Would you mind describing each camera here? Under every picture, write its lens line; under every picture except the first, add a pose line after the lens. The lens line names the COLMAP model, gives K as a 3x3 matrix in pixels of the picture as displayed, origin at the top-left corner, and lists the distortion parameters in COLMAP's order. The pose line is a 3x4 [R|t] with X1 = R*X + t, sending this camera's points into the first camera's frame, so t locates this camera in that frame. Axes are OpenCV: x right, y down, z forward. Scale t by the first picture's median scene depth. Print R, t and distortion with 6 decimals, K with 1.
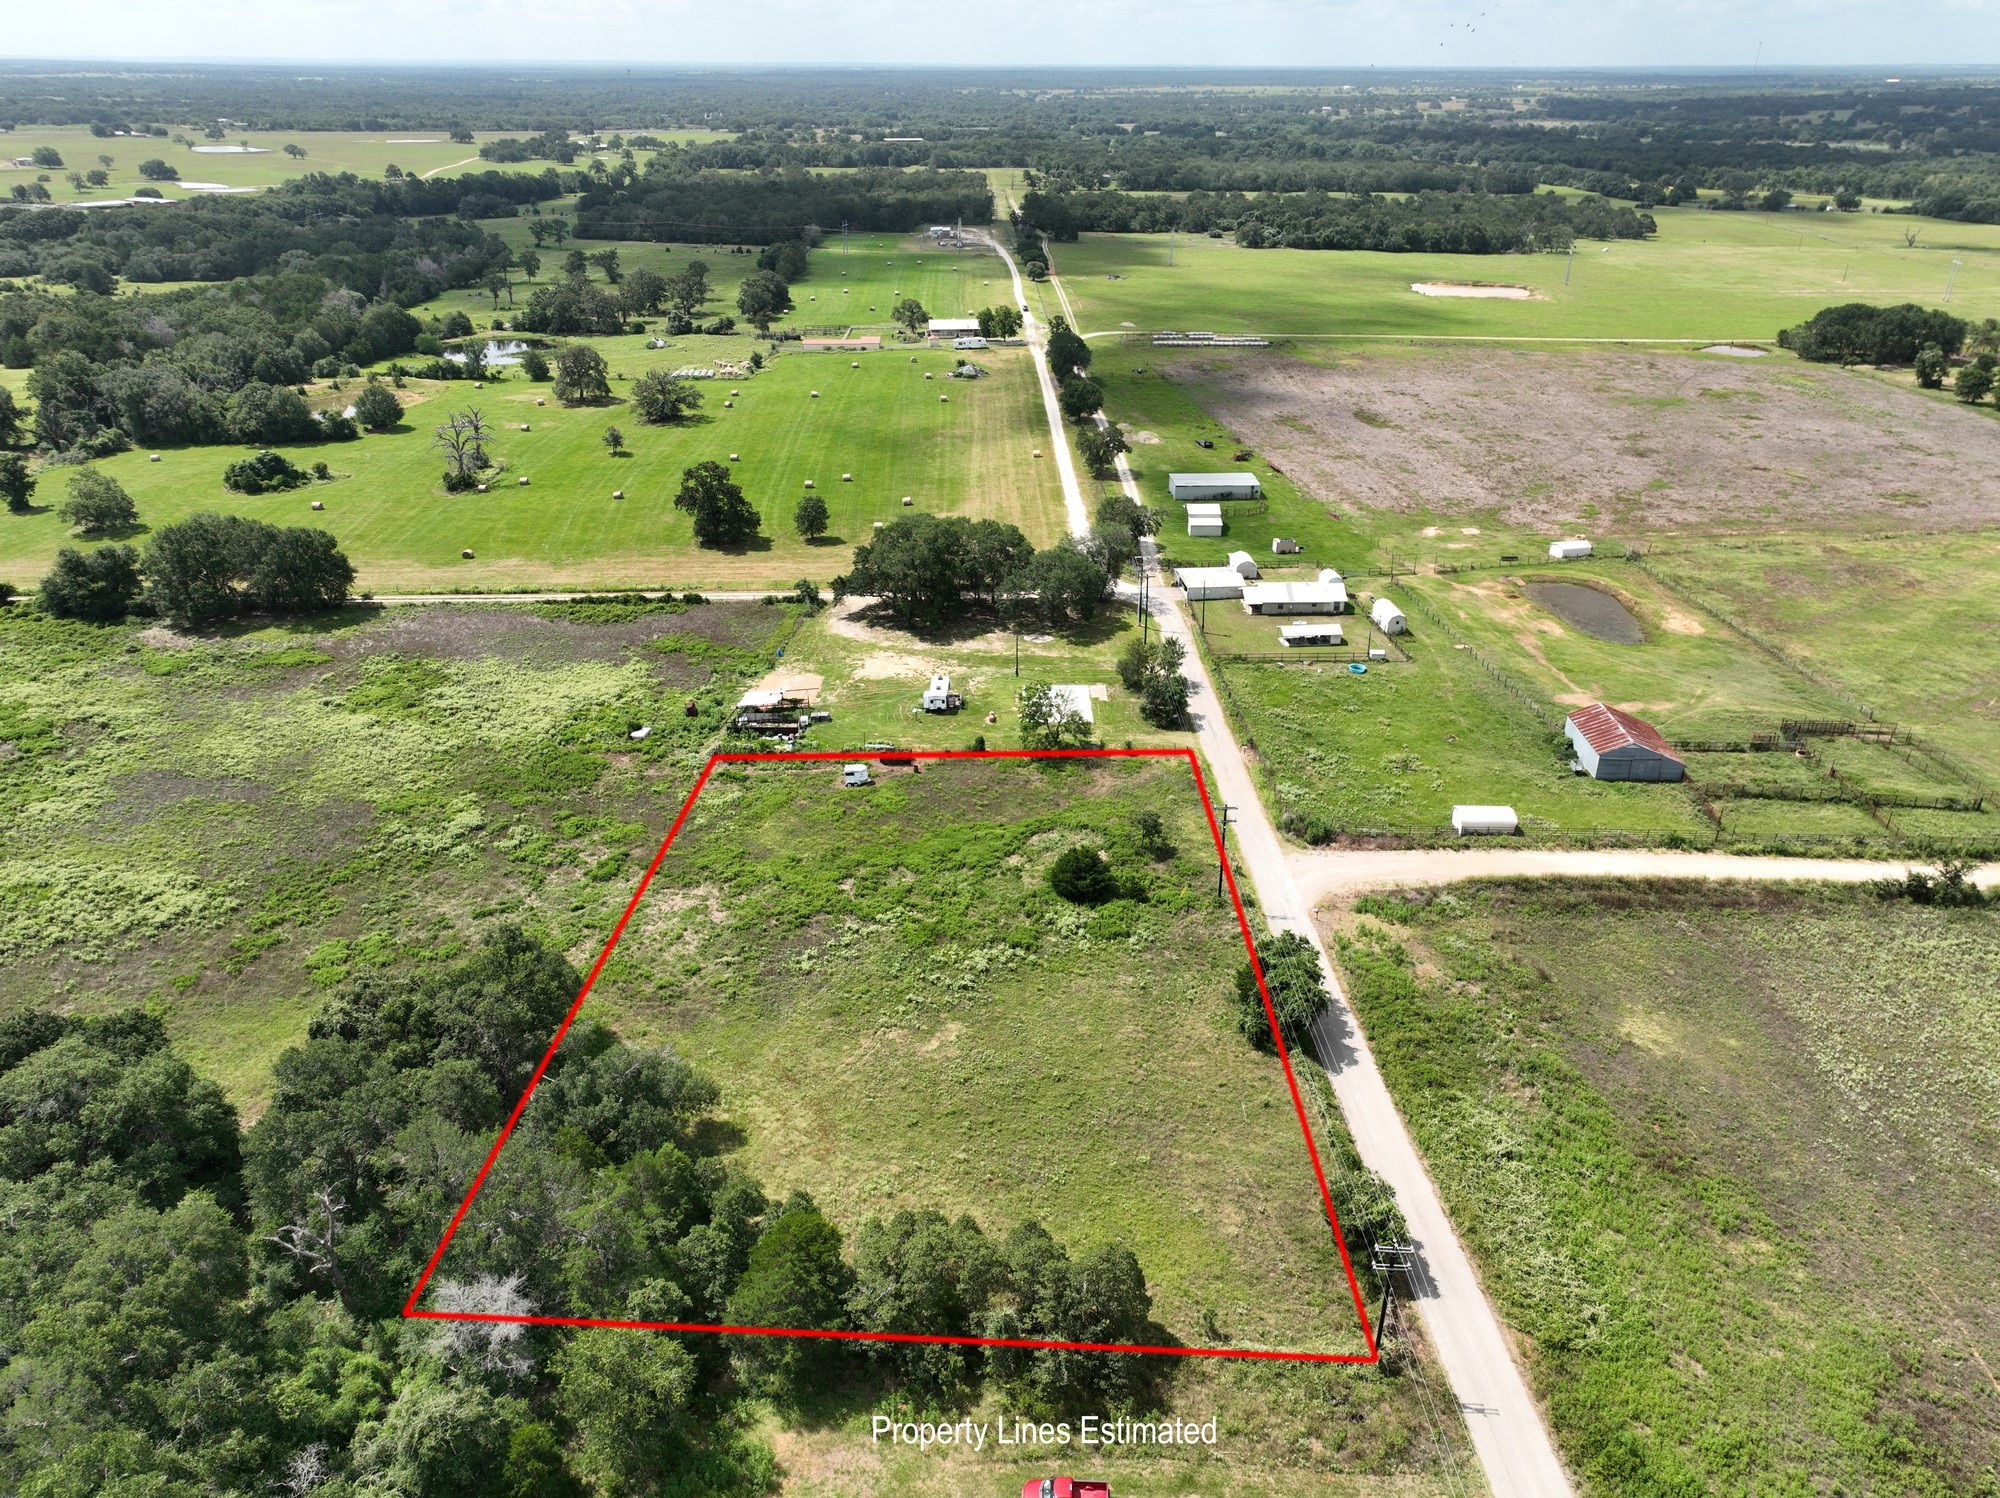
lens RADIAL K [[1406.9, 0, 1004.2], [0, 1406.9, 750.5], [0, 0, 1]] dist [-0.001963, 0.019303]
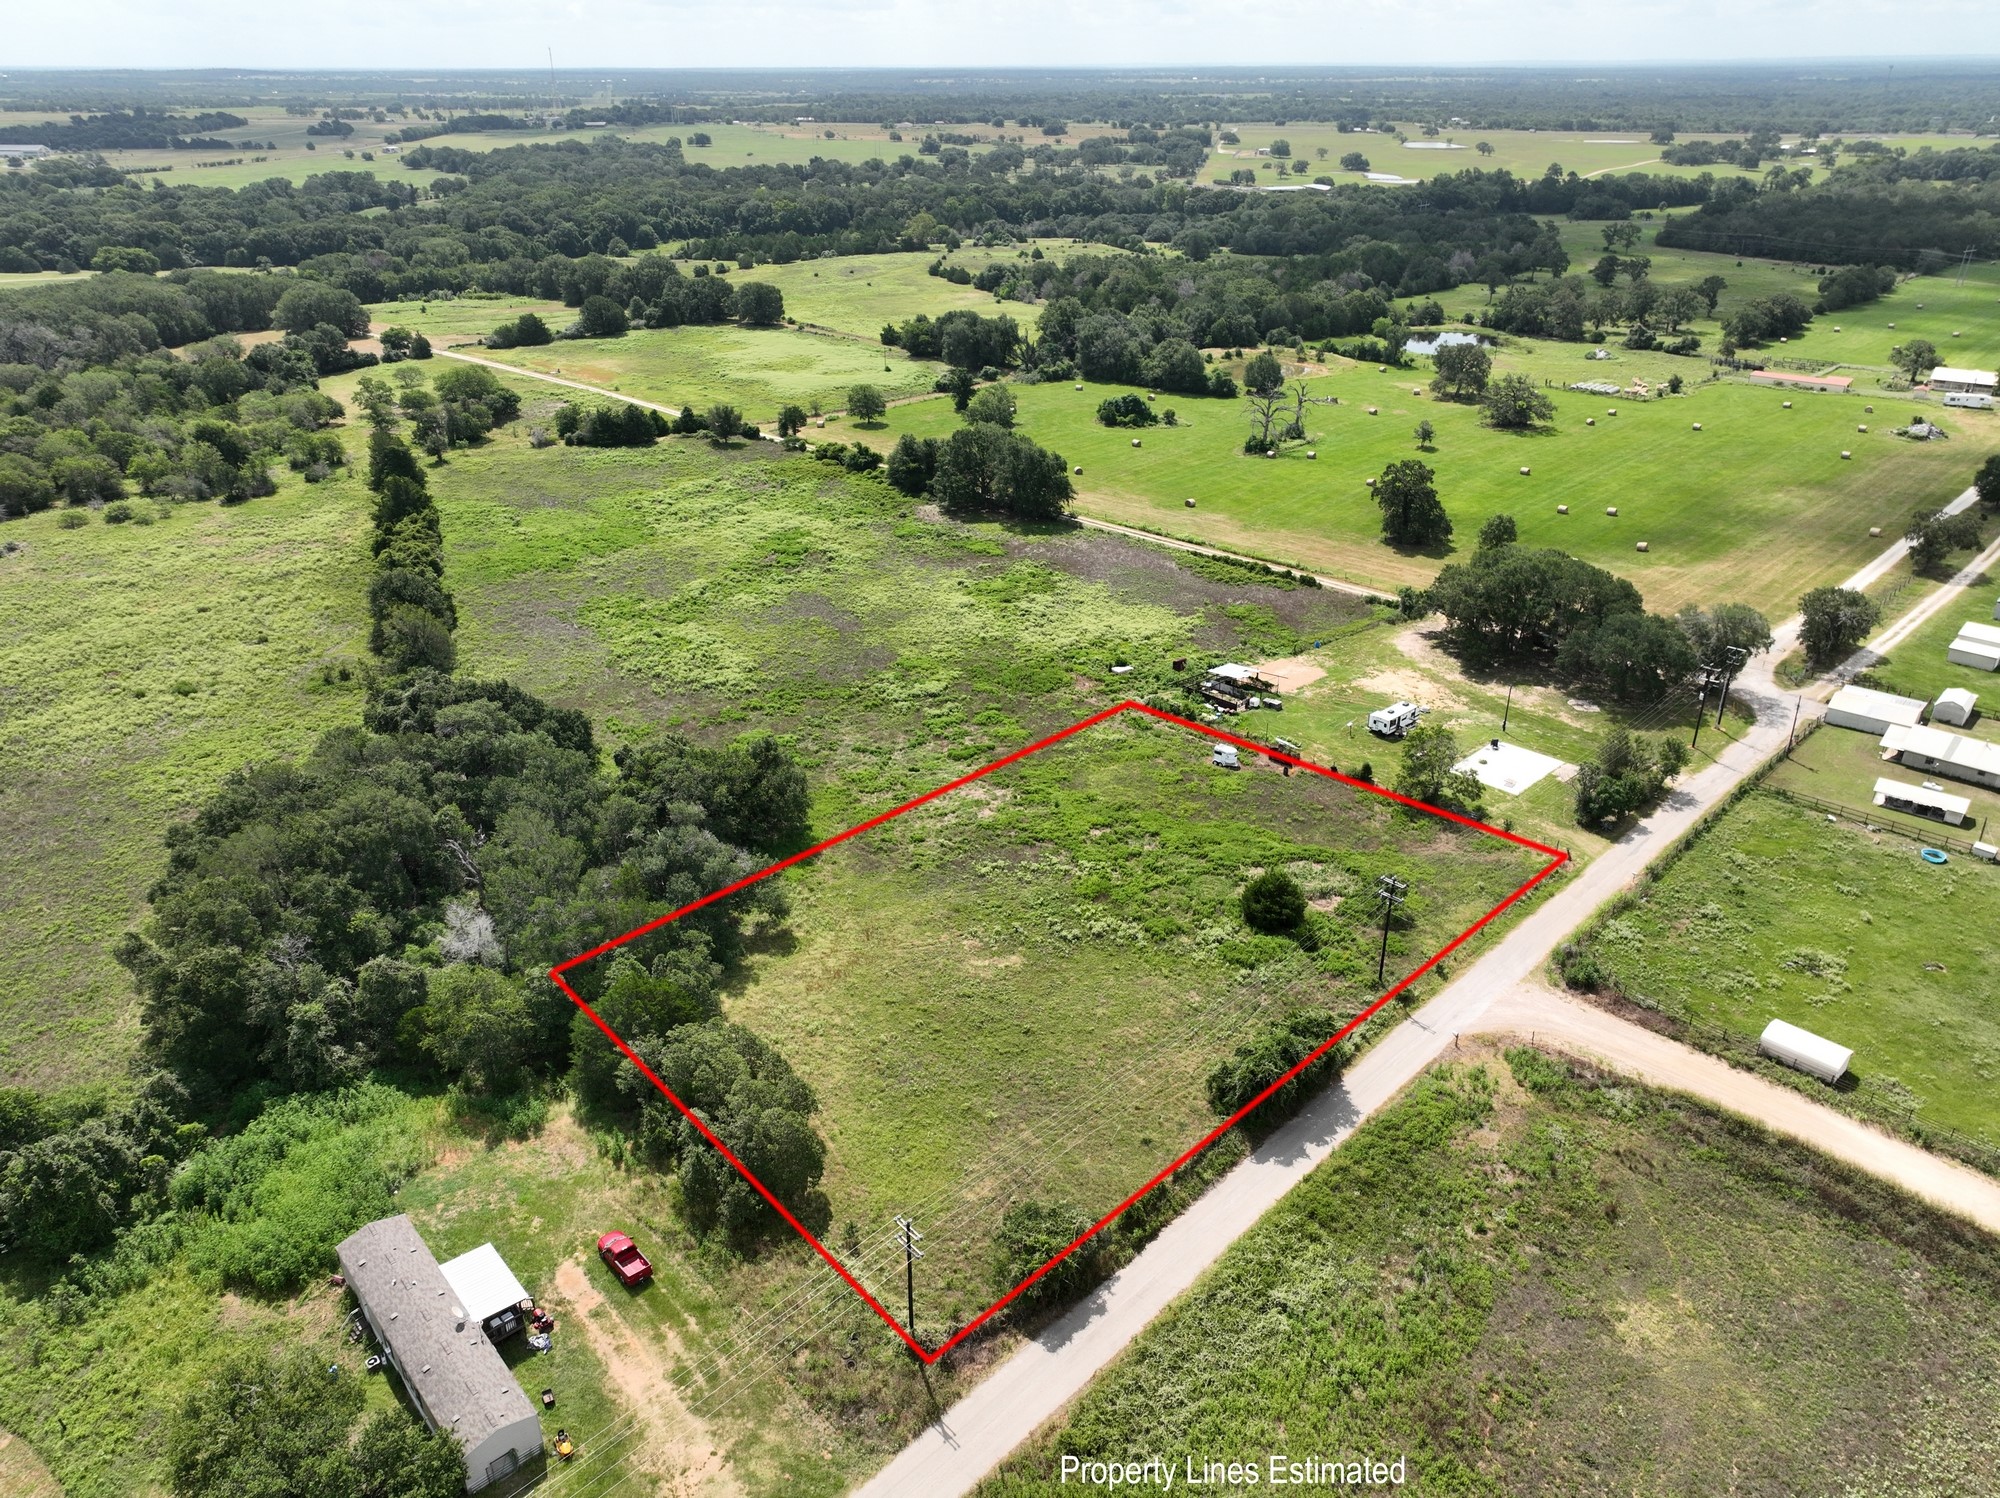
lens RADIAL K [[1406.9, 0, 1004.2], [0, 1406.9, 750.5], [0, 0, 1]] dist [-0.001963, 0.019303]
pose [[0.706130, 0.305776, -0.638656, 0.350509], [-0.306053, 0.945149, 0.114131, -0.043562], [0.638523, 0.114871, 0.760982, 0.094351]]
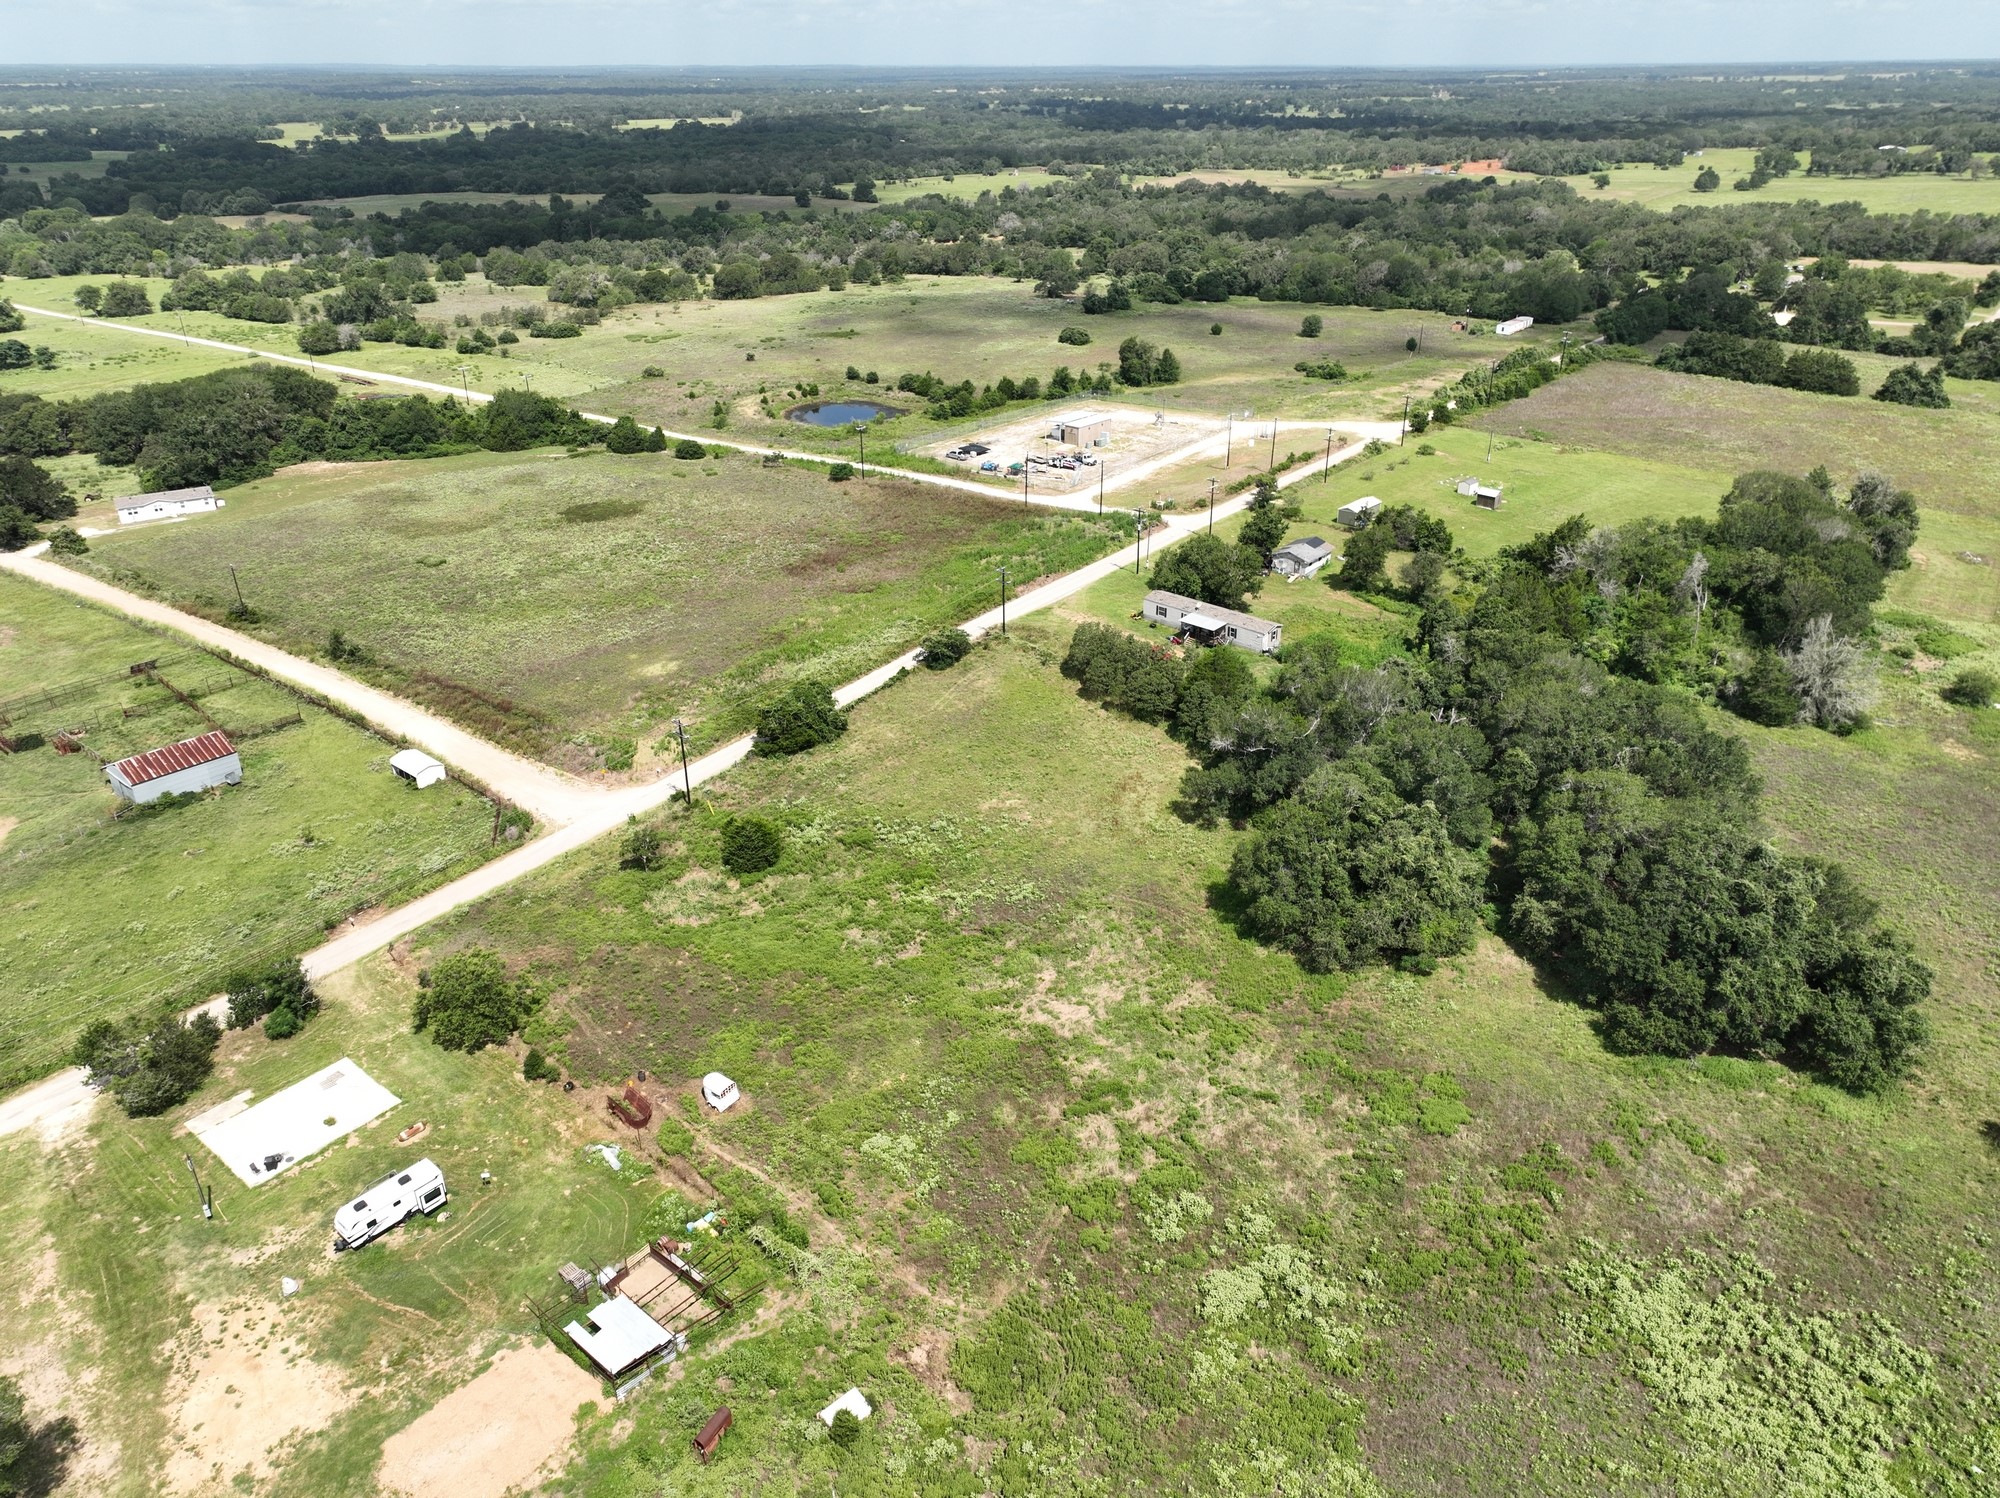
lens RADIAL K [[1406.9, 0, 1004.2], [0, 1406.9, 750.5], [0, 0, 1]] dist [-0.001963, 0.019303]
pose [[-0.774193, -0.280504, 0.567399, -0.453948], [0.277957, 0.654703, 0.702925, -0.438109], [-0.568651, 0.701913, -0.428898, 0.889796]]
